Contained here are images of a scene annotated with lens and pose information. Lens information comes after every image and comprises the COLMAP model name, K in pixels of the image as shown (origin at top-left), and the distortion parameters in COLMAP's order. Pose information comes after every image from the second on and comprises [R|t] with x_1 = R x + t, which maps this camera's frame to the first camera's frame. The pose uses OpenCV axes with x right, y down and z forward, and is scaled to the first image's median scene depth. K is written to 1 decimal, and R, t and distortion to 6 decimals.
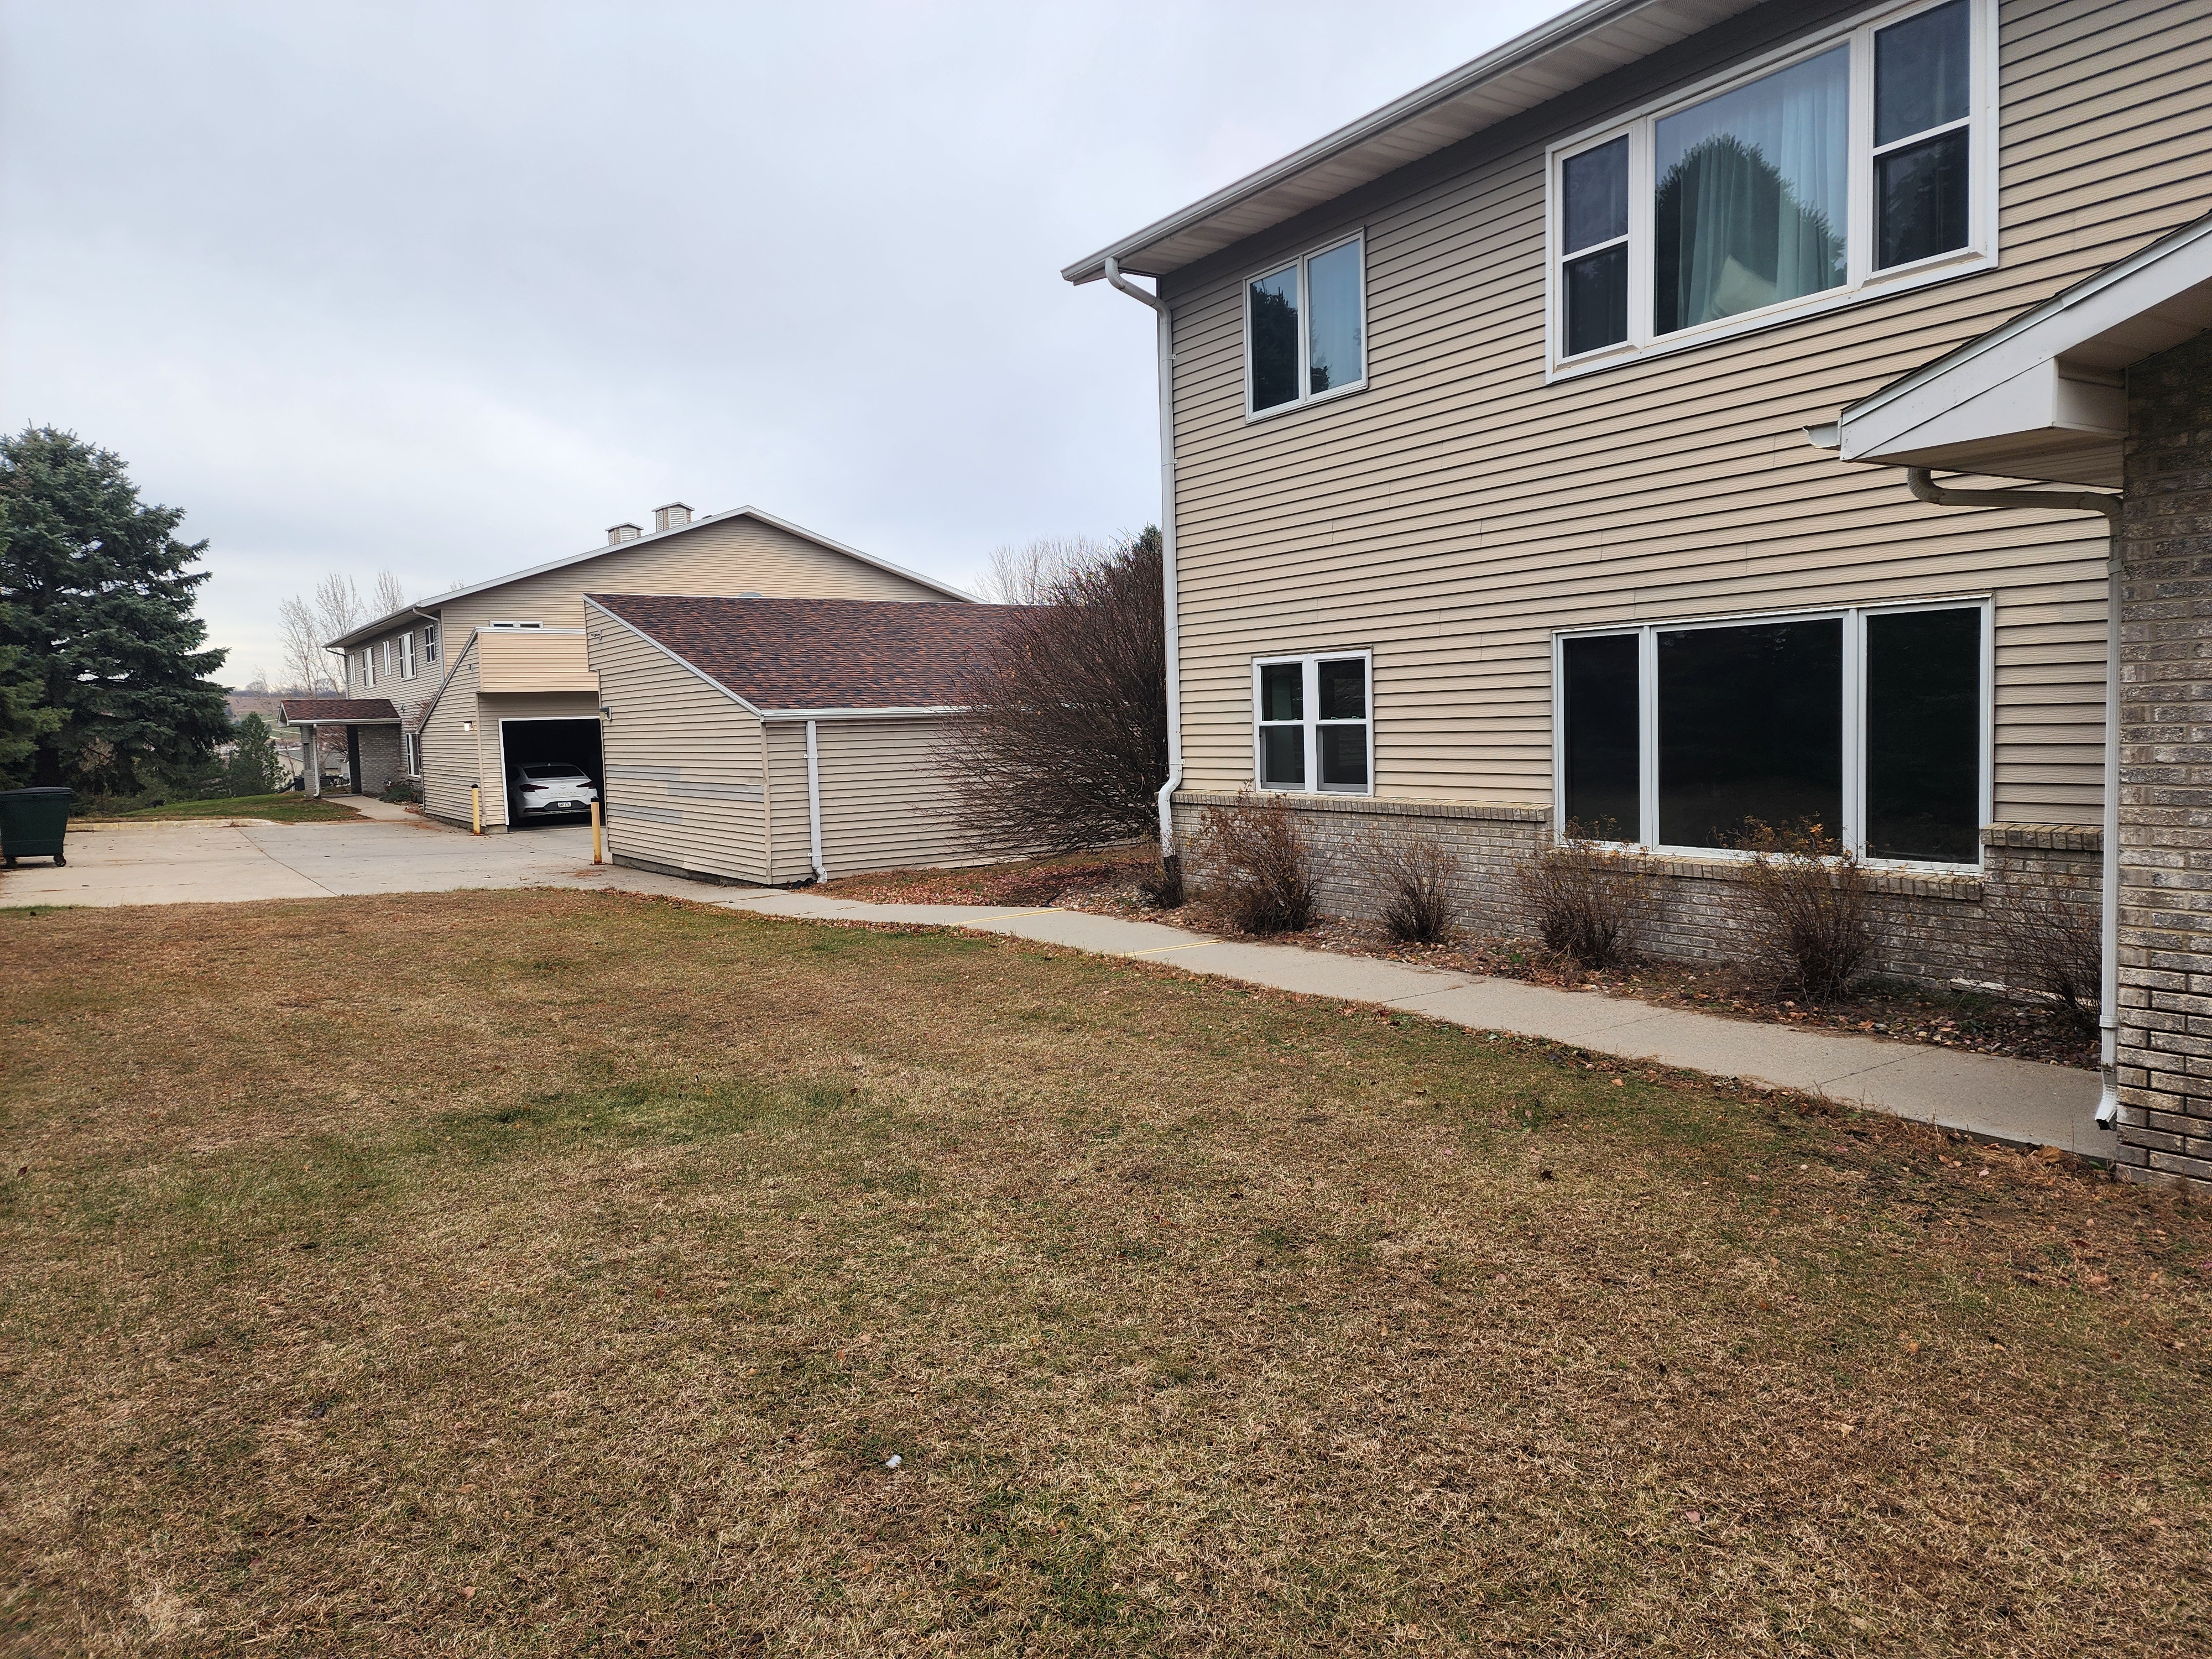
lens RADIAL K [[1460.6, 0, 1106.0], [0, 1460.6, 829.5], [0, 0, 1]] dist [0.089656, -0.082370]
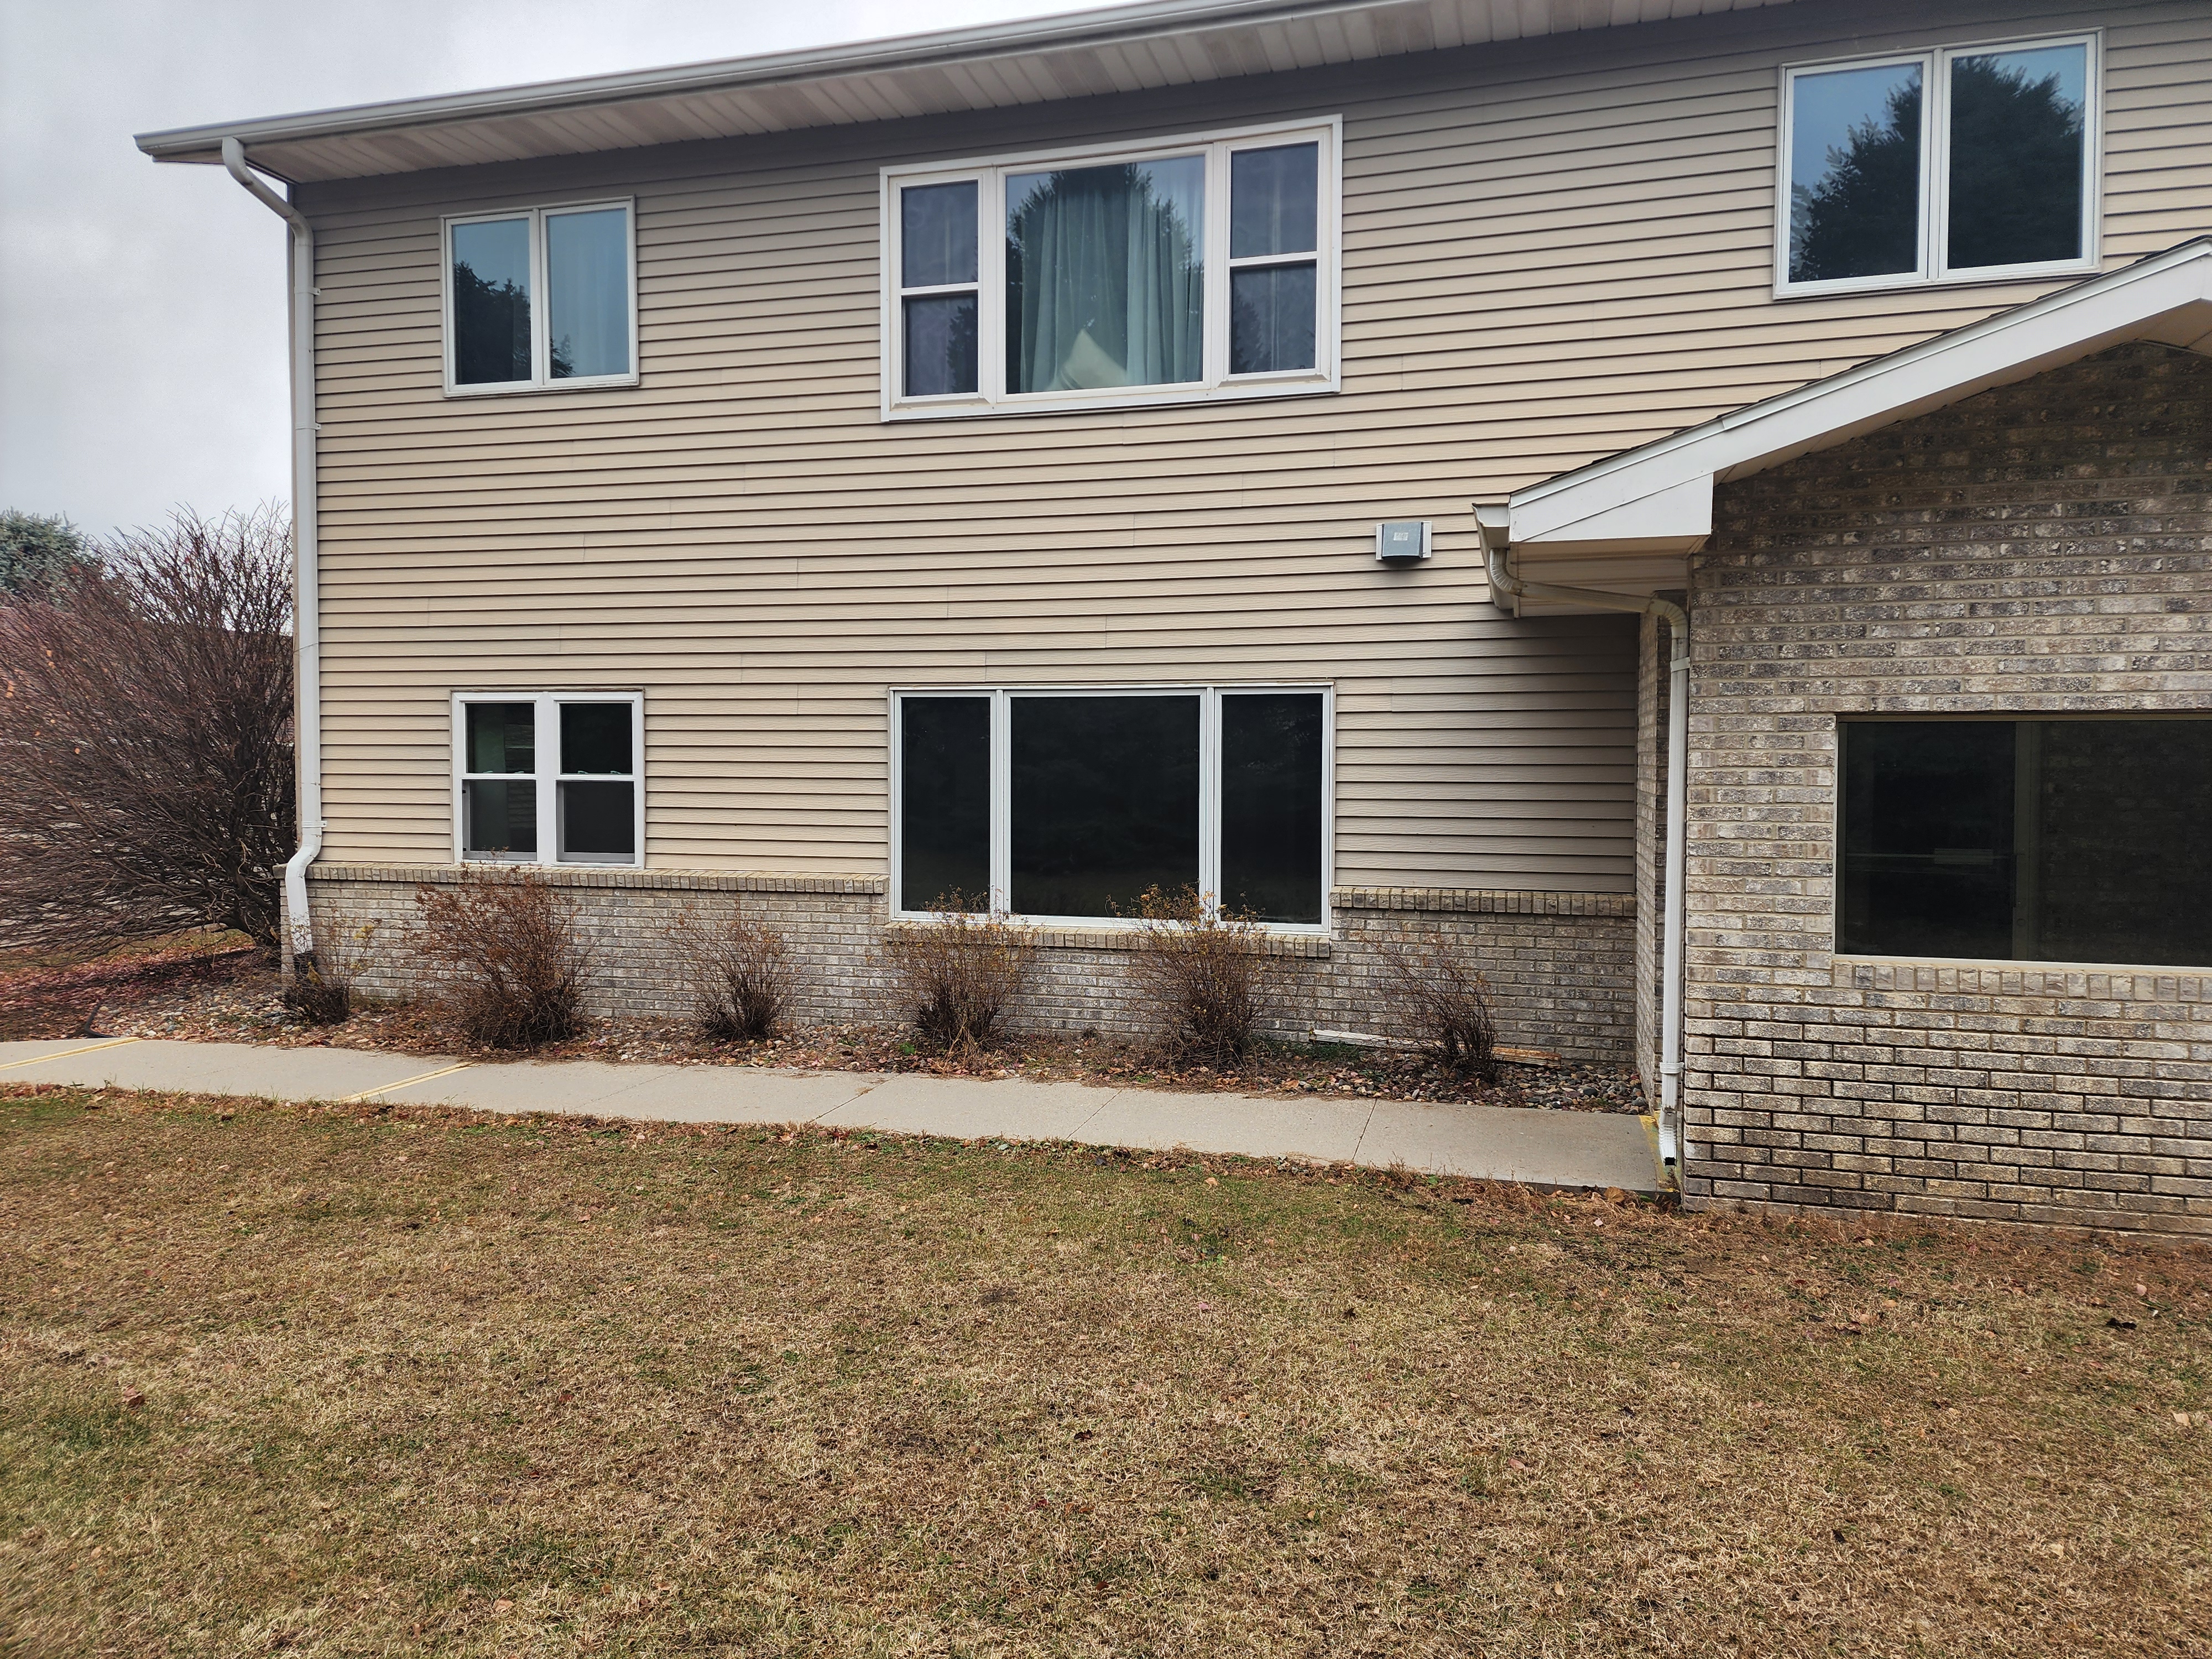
lens RADIAL K [[1470.9, 0, 1122.1], [0, 1470.9, 816.3], [0, 0, 1]] dist [0.089874, -0.084168]
pose [[0.759274, 0.007983, 0.650722, -0.199398], [0.024418, 0.998871, -0.040746, -0.013310], [-0.650313, 0.046827, 0.758222, 0.221353]]
